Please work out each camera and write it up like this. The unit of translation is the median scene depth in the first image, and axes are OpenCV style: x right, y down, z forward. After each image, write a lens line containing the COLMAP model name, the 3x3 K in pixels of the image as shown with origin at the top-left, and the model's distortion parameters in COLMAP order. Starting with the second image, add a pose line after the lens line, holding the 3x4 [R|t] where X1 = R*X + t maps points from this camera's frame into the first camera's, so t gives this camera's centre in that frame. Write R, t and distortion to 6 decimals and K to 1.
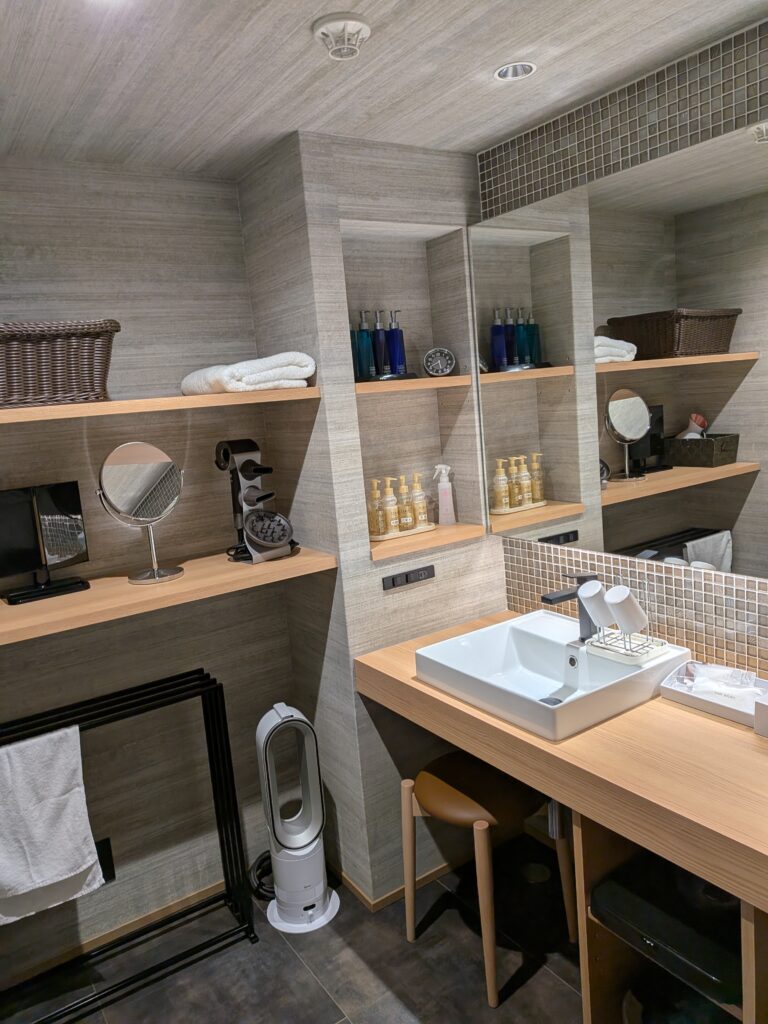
lens RADIAL K [[741.8, 0, 379.6], [0, 741.8, 505.8], [0, 0, 1]] dist [0.078954, -0.102769]
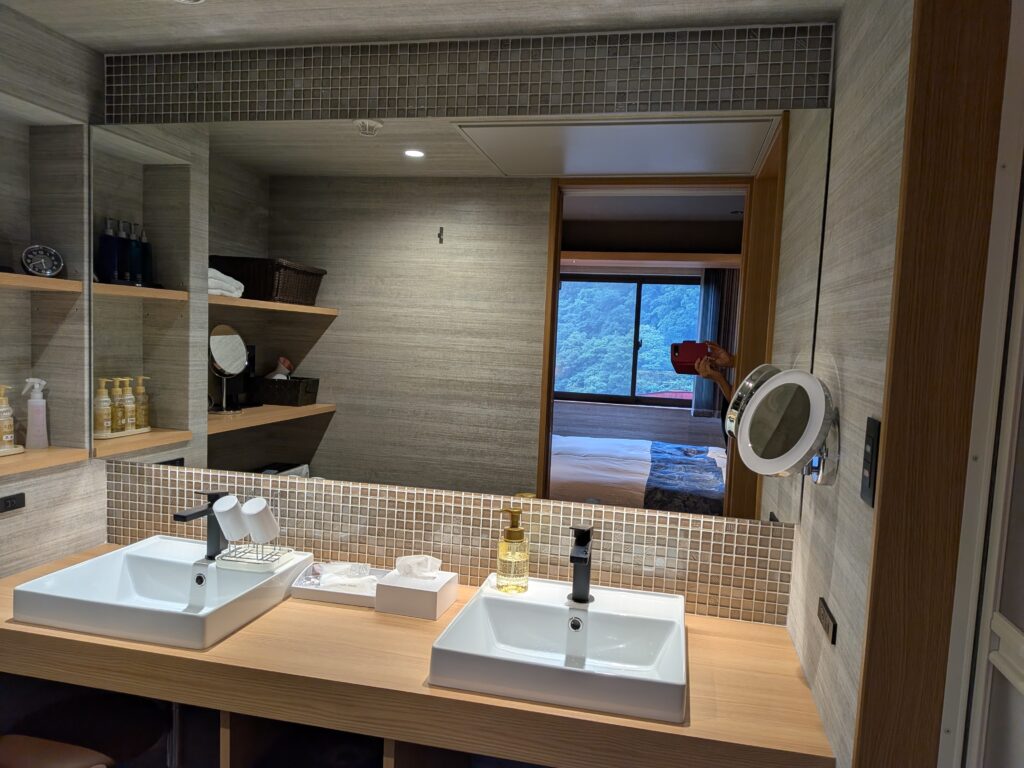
lens RADIAL K [[741.8, 0, 509.9], [0, 741.8, 405.9], [0, 0, 1]] dist [0.078954, -0.102769]
pose [[0.724691, 0.054609, 0.686907, -0.116643], [-0.002316, 0.997042, -0.076821, 0.043239], [-0.689070, 0.054080, 0.722674, -0.017540]]
